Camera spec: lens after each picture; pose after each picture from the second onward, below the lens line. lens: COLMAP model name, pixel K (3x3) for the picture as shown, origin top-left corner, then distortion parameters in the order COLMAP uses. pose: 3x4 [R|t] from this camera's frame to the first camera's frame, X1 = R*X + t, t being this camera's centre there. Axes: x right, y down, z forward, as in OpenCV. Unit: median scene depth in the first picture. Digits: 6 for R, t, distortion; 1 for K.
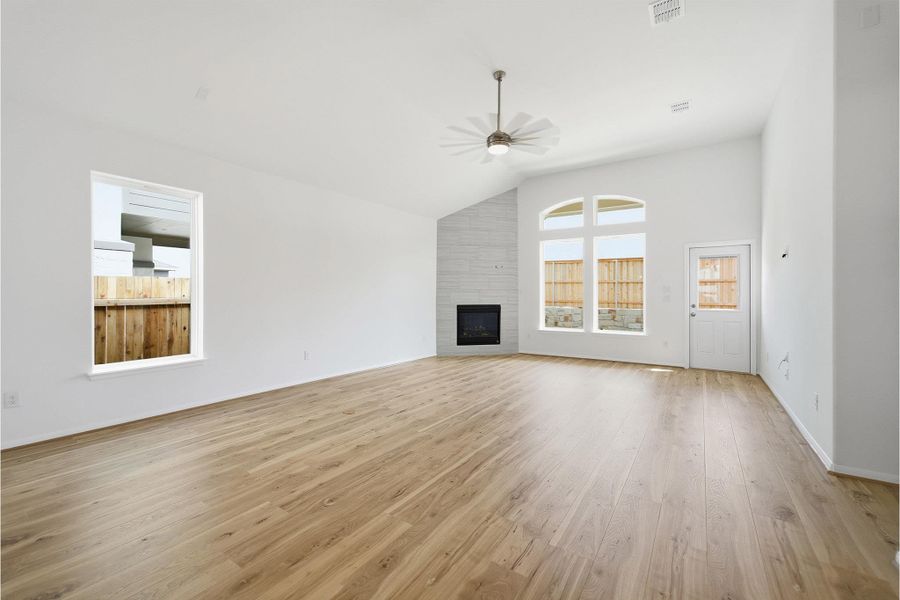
lens RADIAL K [[369.6, 0, 463.1], [0, 369.6, 277.9], [0, 0, 1]] dist [-0.019137, 0.005489]
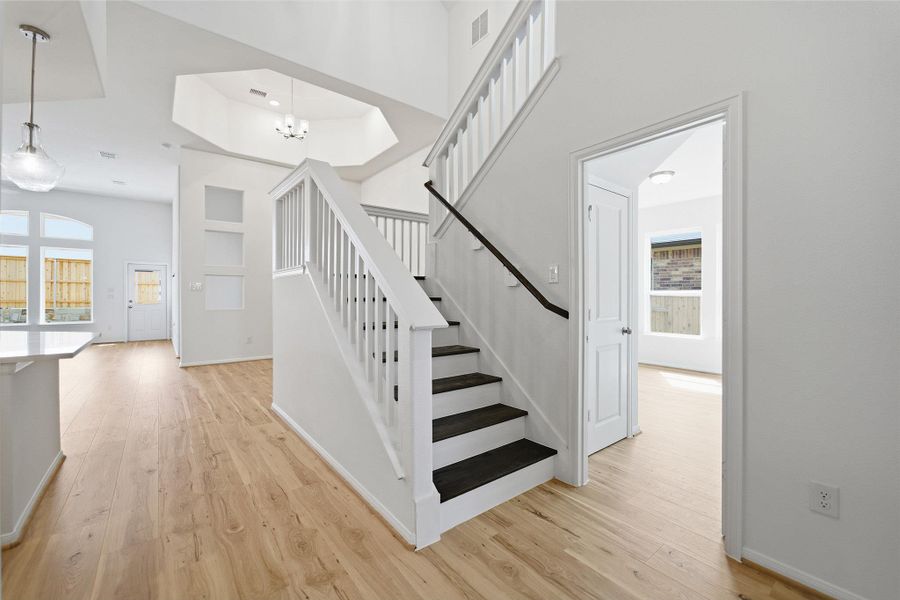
lens RADIAL K [[369.6, 0, 449.0], [0, 369.6, 303.9], [0, 0, 1]] dist [-0.019137, 0.005489]
pose [[0.322430, -0.019375, 0.946395, -0.326694], [-0.045247, 0.998332, 0.035853, -0.023534], [-0.945511, -0.054382, 0.321016, -0.624492]]
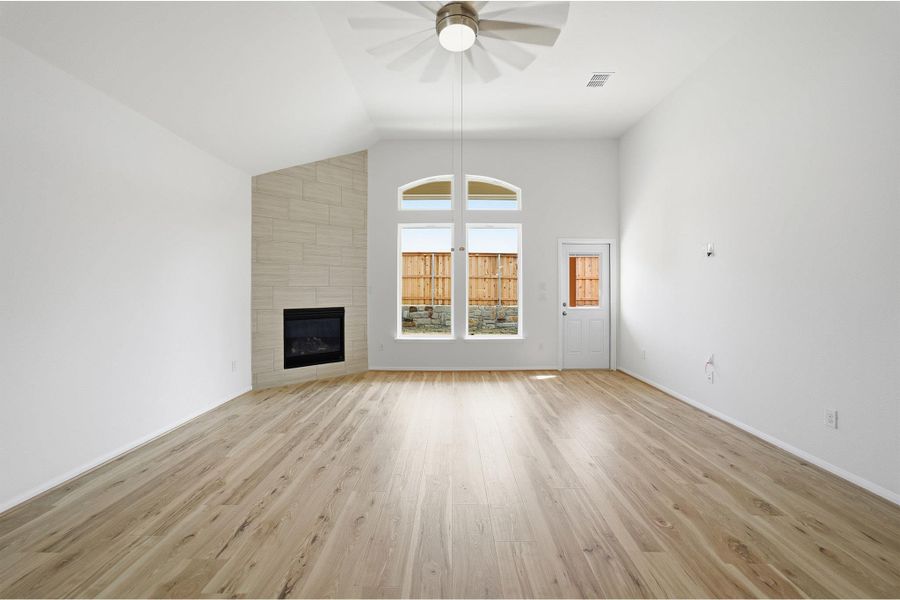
lens RADIAL K [[369.6, 0, 442.3], [0, 369.6, 285.9], [0, 0, 1]] dist [-0.019137, 0.005489]
pose [[0.856495, 0.002768, 0.516148, -0.112834], [-0.021556, 0.999305, 0.030410, 0.004237], [-0.515705, -0.037173, 0.855959, 0.279439]]
